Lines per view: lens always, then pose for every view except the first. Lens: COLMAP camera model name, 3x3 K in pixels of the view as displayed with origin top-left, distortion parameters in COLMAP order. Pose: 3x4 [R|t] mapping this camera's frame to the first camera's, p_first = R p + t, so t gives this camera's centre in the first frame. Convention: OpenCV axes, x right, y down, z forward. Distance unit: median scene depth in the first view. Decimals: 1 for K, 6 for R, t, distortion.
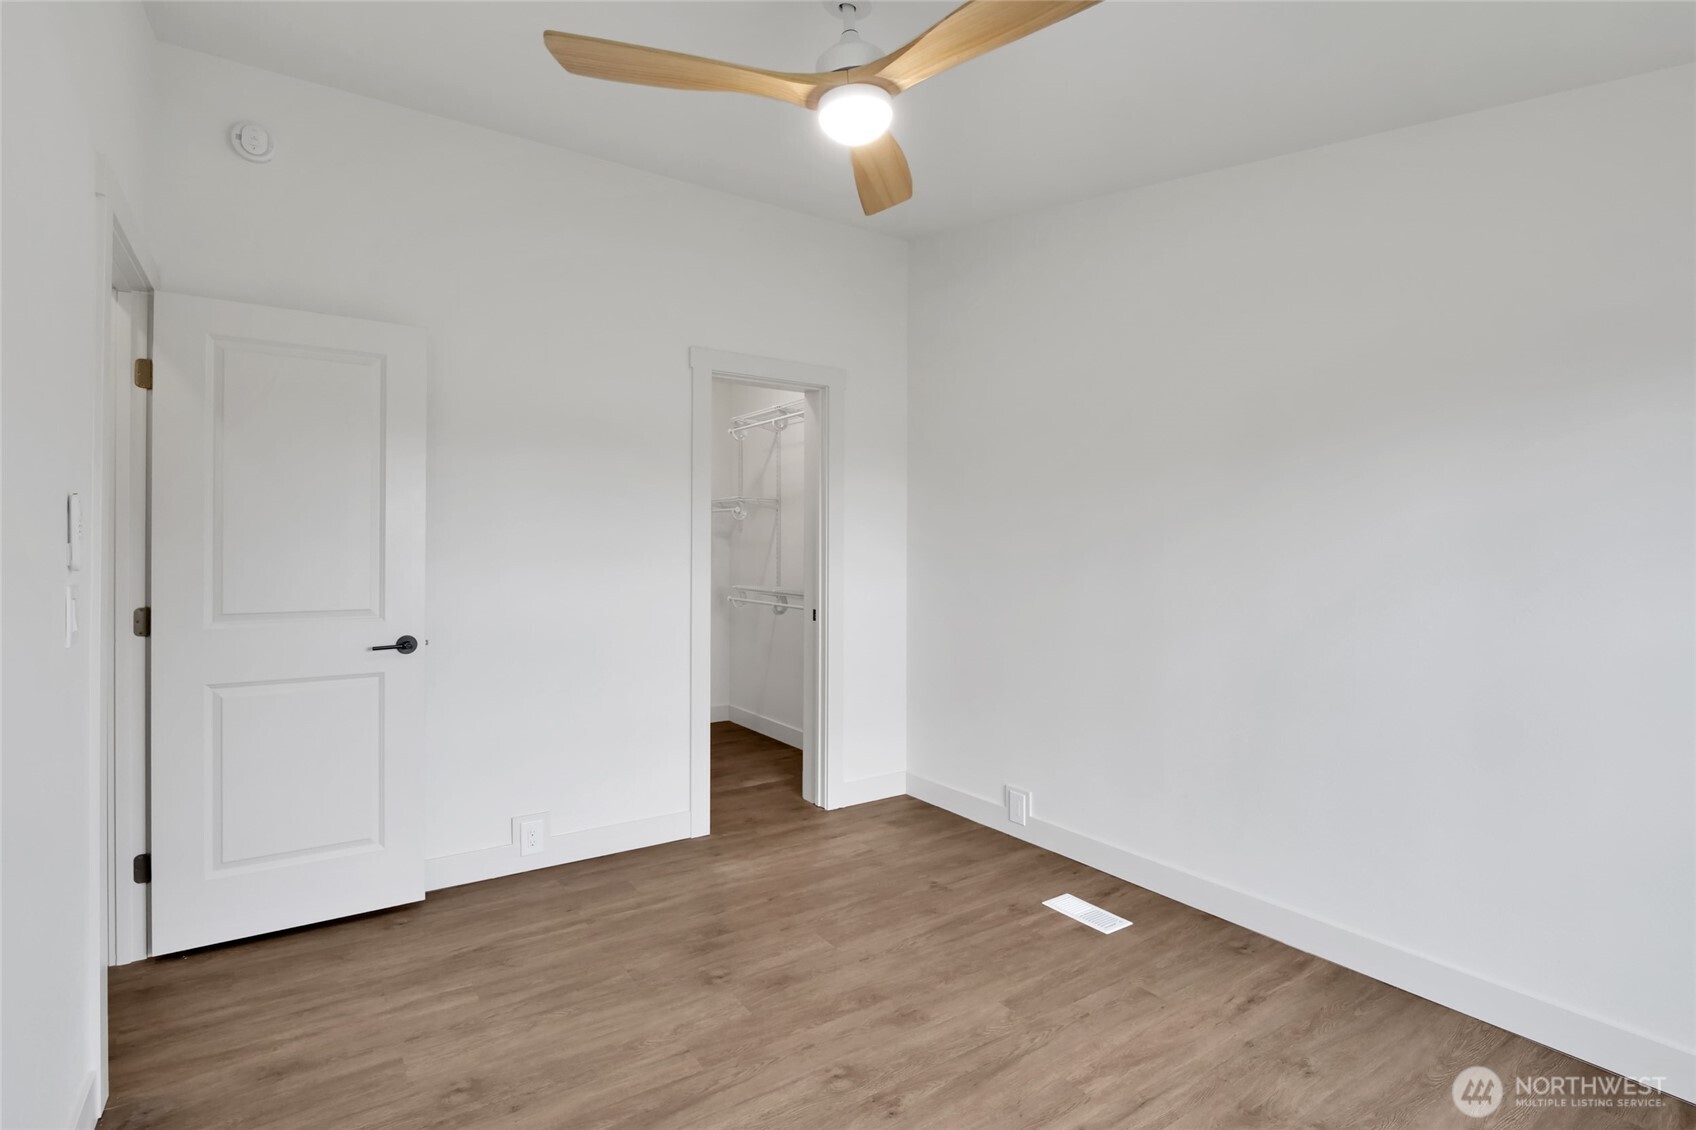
lens RADIAL K [[827.6, 0, 842.6], [0, 827.6, 540.1], [0, 0, 1]] dist [-0.013709, -0.001061]
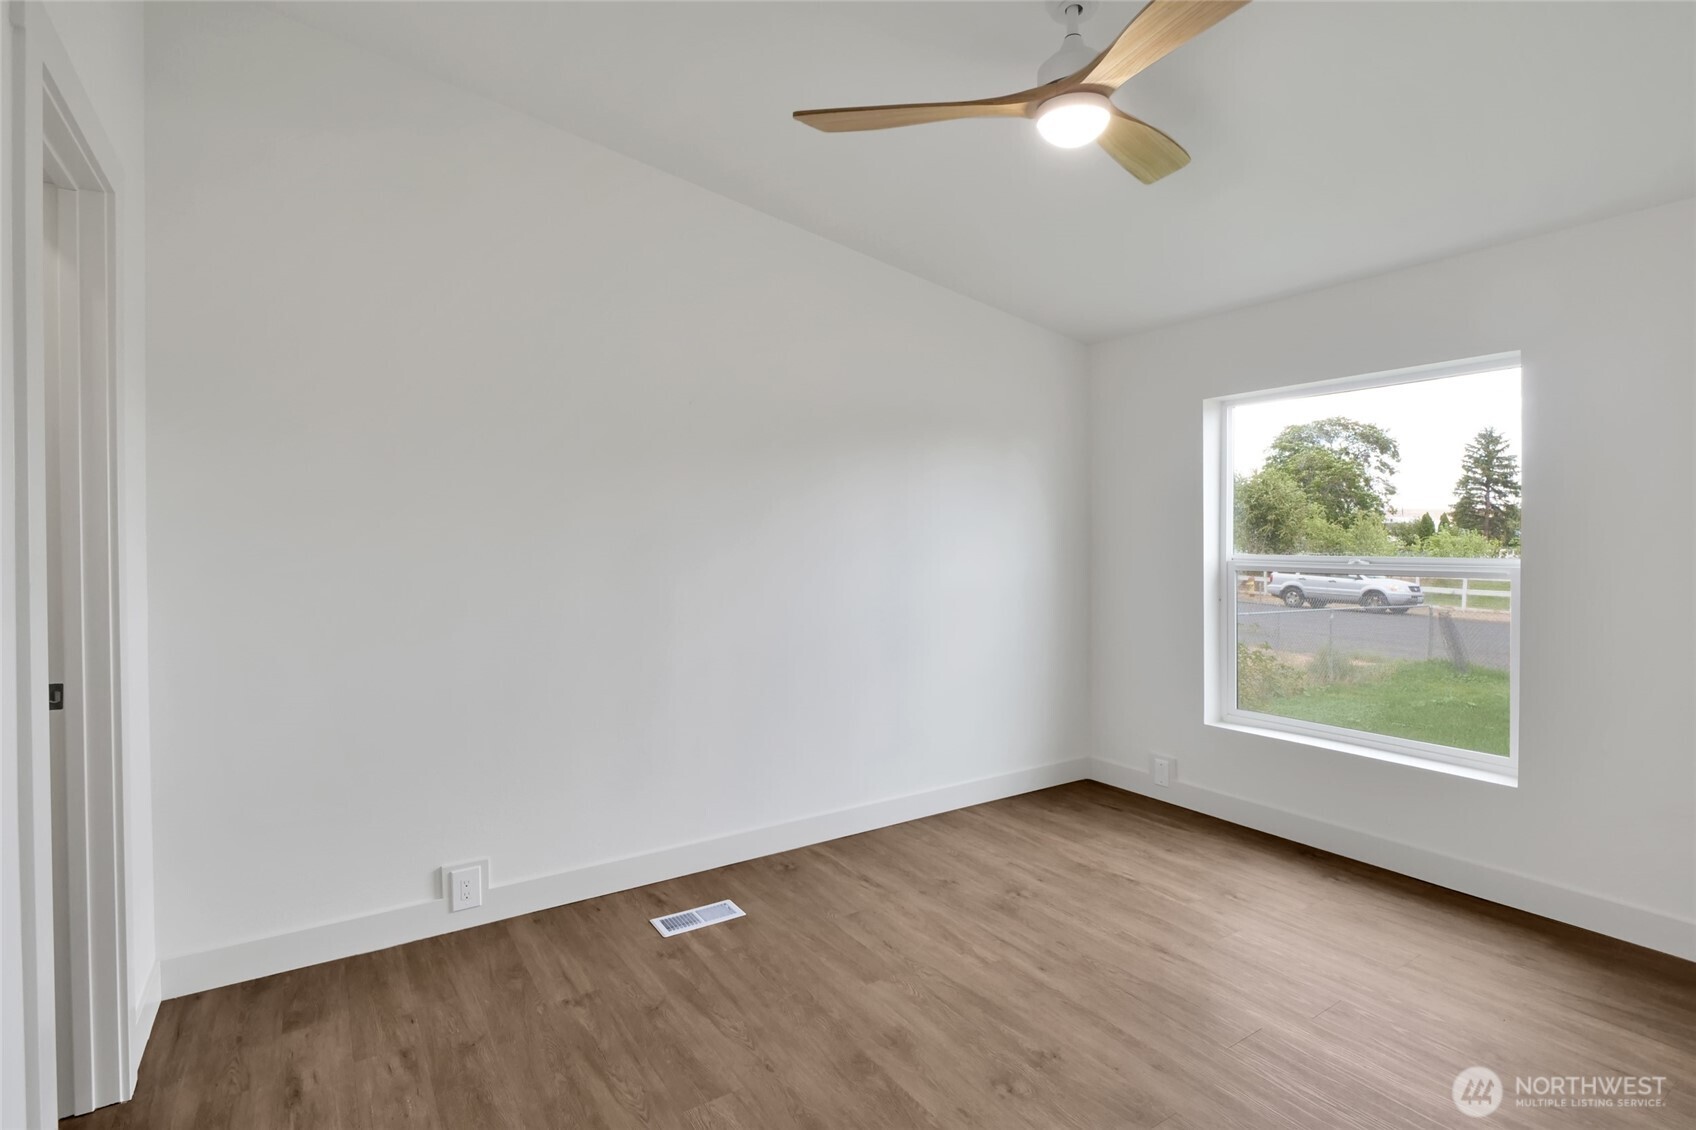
lens RADIAL K [[827.6, 0, 842.6], [0, 827.6, 540.1], [0, 0, 1]] dist [-0.013709, -0.001061]
pose [[0.012164, -0.011071, 0.999865, -0.716672], [-0.005228, 0.999924, 0.011135, -0.004545], [-0.999912, -0.005363, 0.012106, 0.878207]]
